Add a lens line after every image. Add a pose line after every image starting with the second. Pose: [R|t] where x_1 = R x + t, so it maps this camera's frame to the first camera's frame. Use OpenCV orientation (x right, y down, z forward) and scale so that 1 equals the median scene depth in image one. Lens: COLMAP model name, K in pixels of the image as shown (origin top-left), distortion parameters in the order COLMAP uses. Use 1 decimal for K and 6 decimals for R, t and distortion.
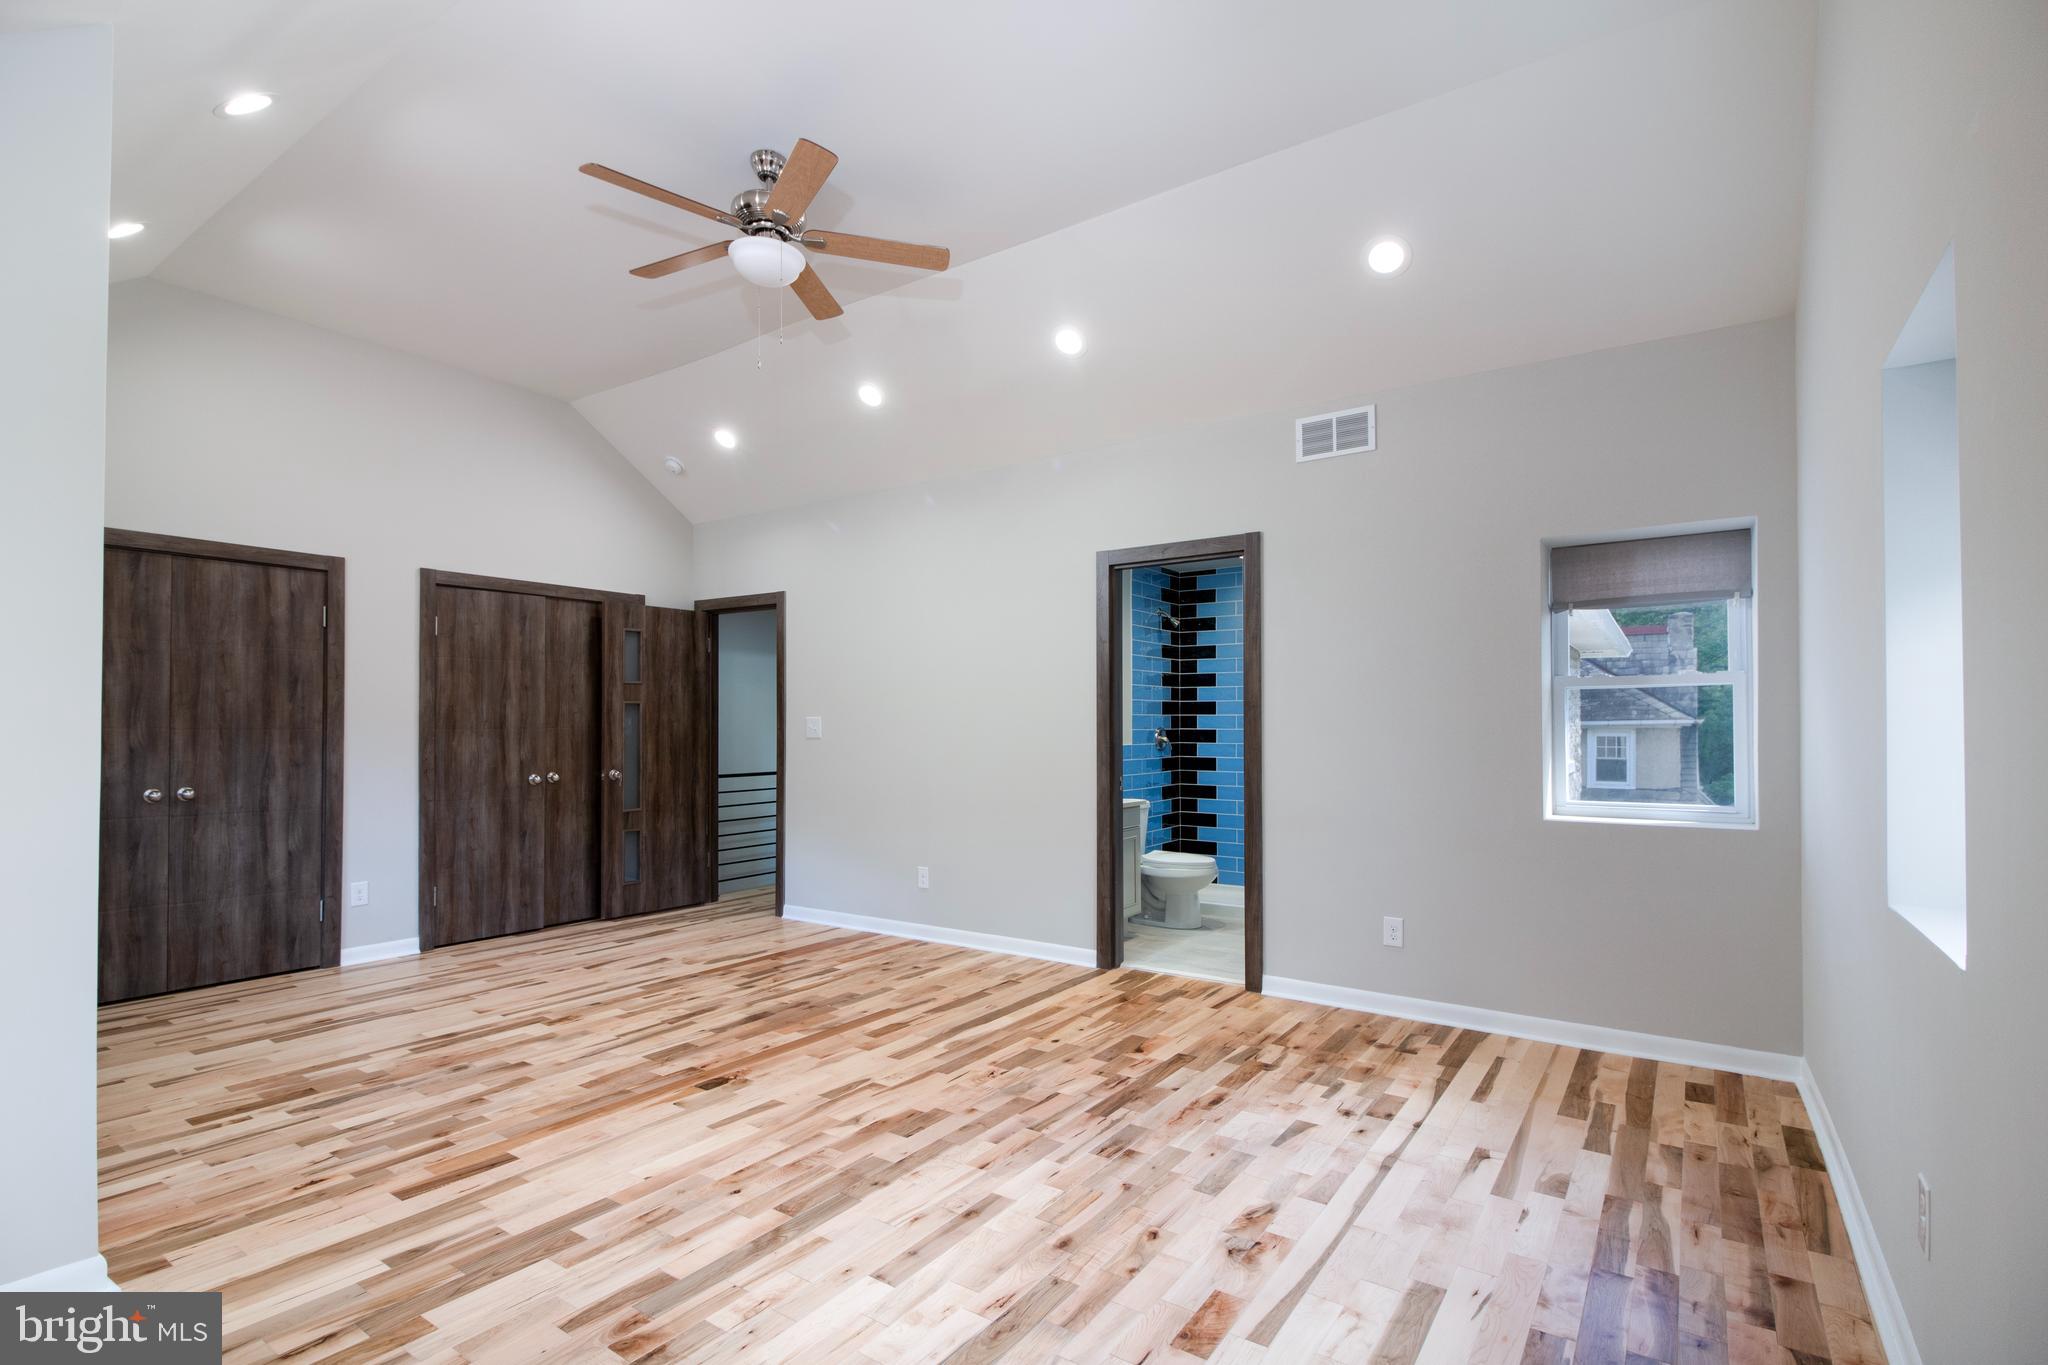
lens RADIAL K [[954.7, 0, 1024.0], [0, 954.7, 682.5], [0, 0, 1]] dist [0.018253, -0.014318]
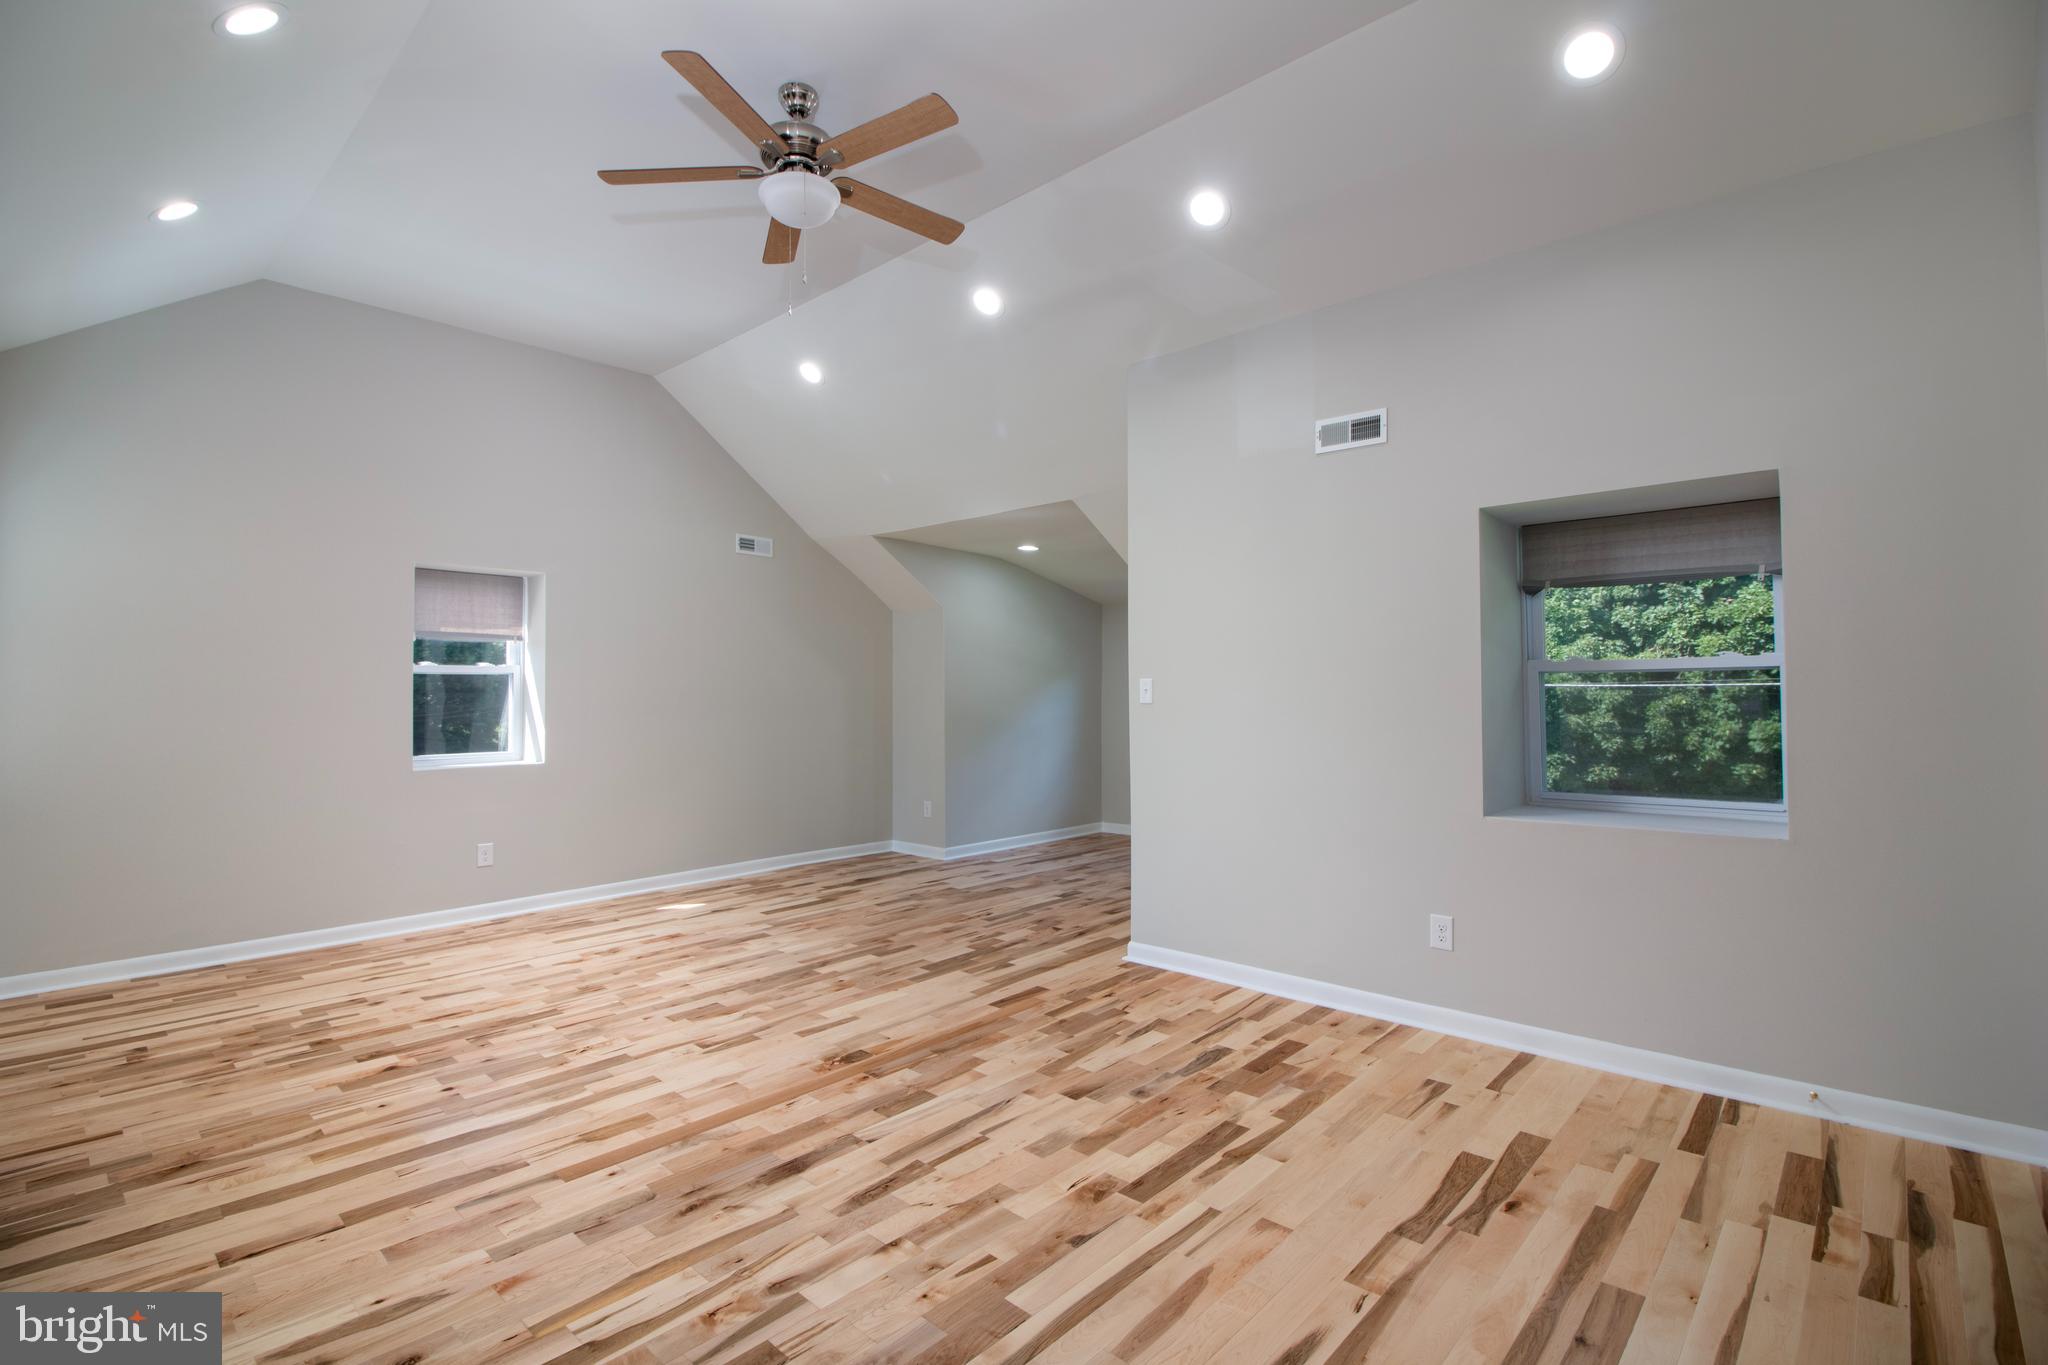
lens RADIAL K [[950.7, 0, 1054.9], [0, 950.7, 696.6], [0, 0, 1]] dist [-0.000497, -0.013326]
pose [[-0.994302, 0.004913, 0.106482, -0.678356], [0.000062, 0.998964, -0.045515, 0.092720], [-0.106595, -0.045249, -0.993272, 2.102357]]
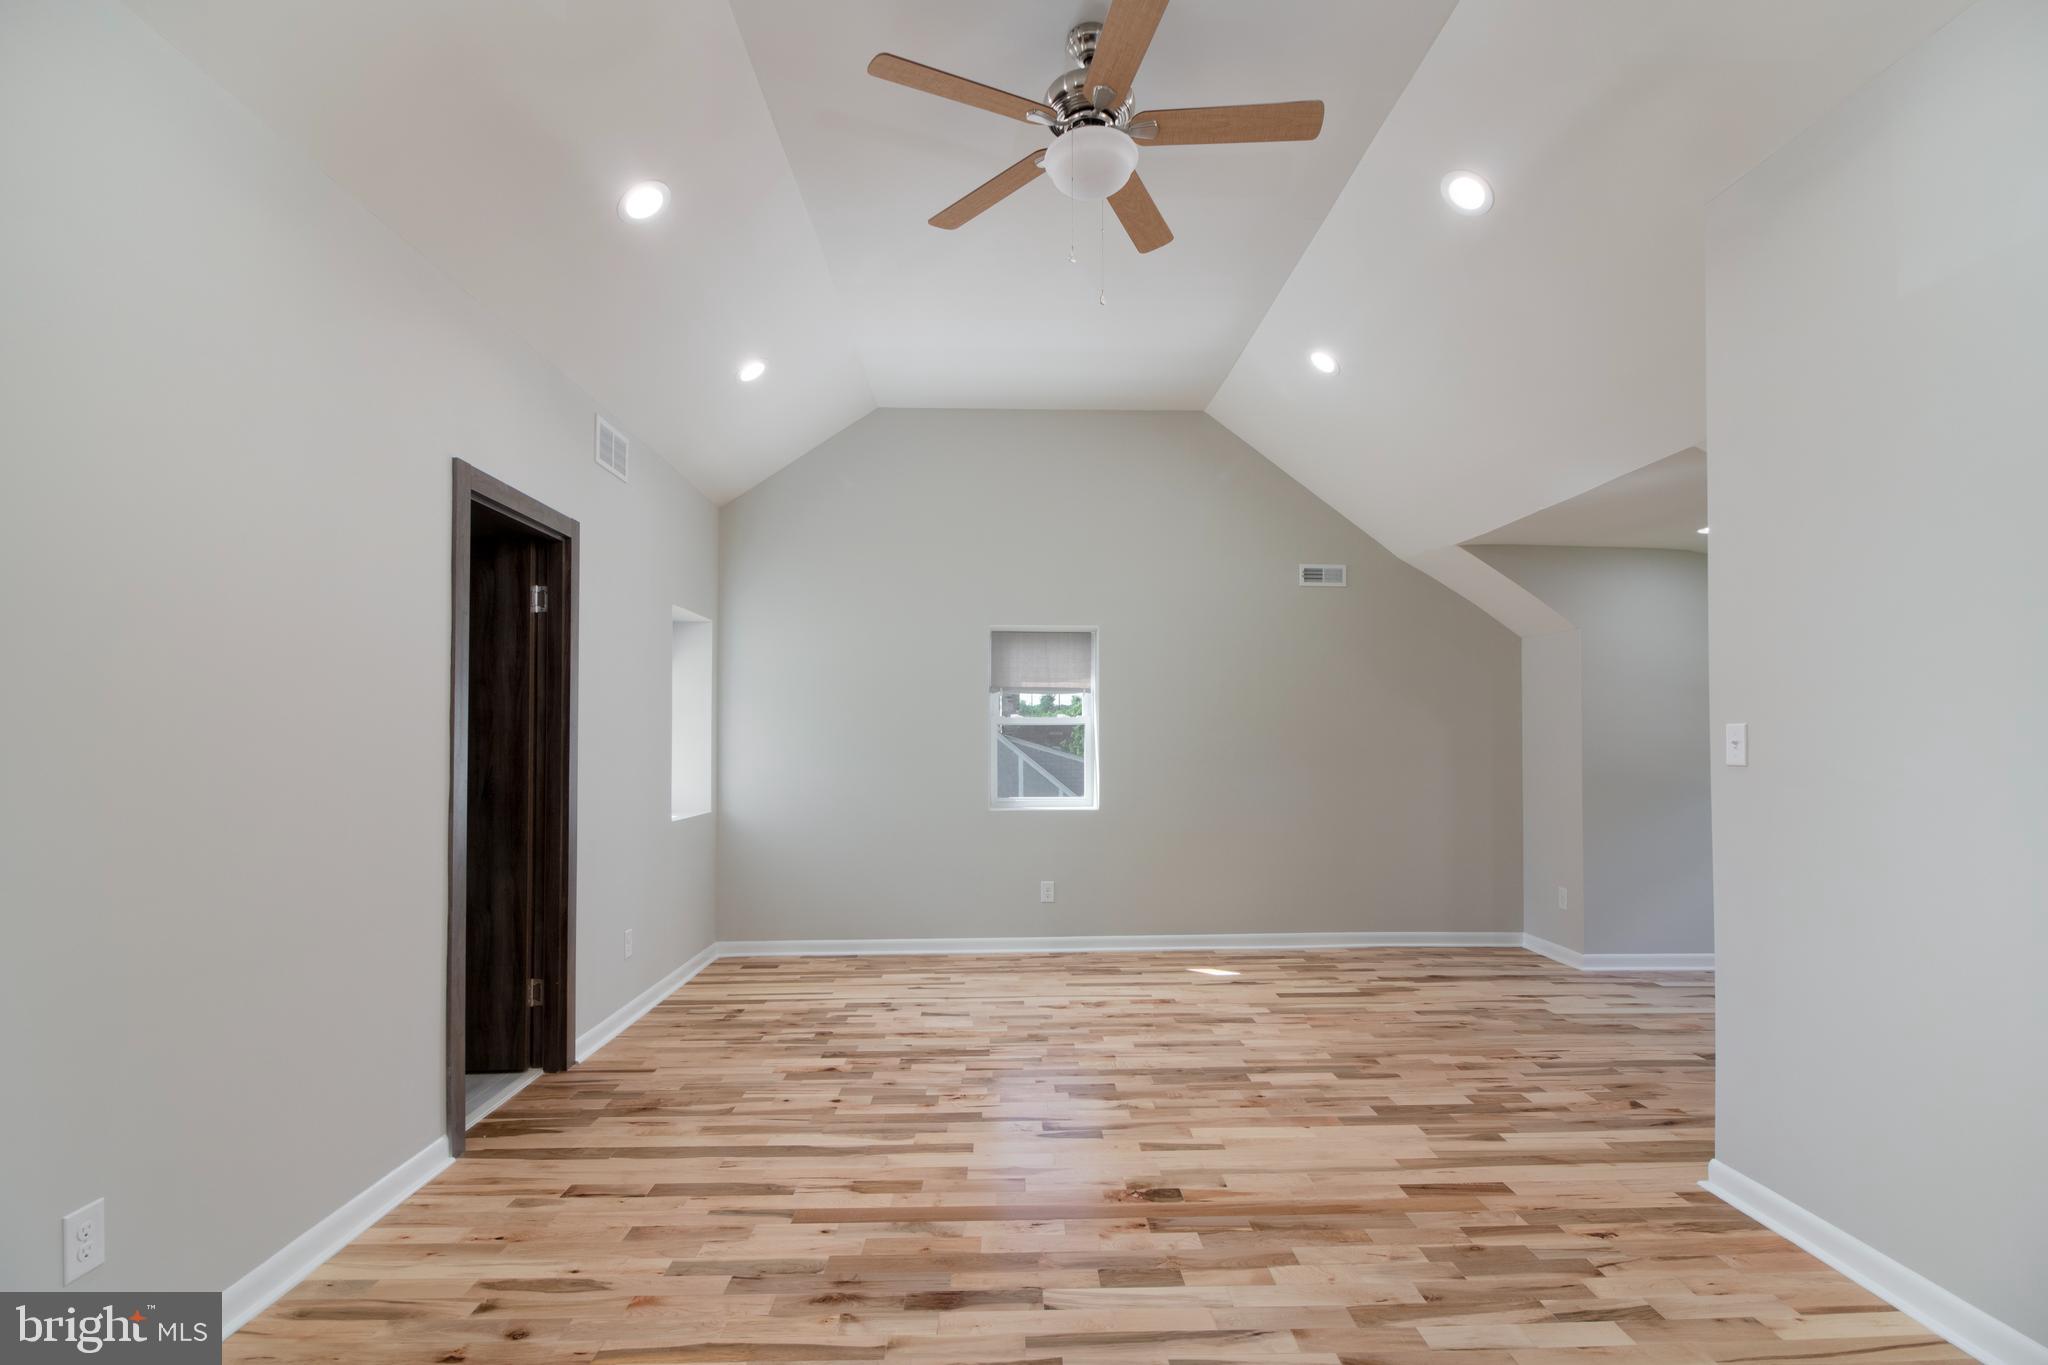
lens RADIAL K [[988.8, 0, 1029.4], [0, 988.8, 743.8], [0, 0, 1]] dist [0.020377, -0.016899]
pose [[-0.601833, -0.000607, 0.798622, -0.983349], [-0.039164, 0.998819, -0.028754, 0.069328], [-0.797661, -0.048582, -0.601146, 1.712423]]
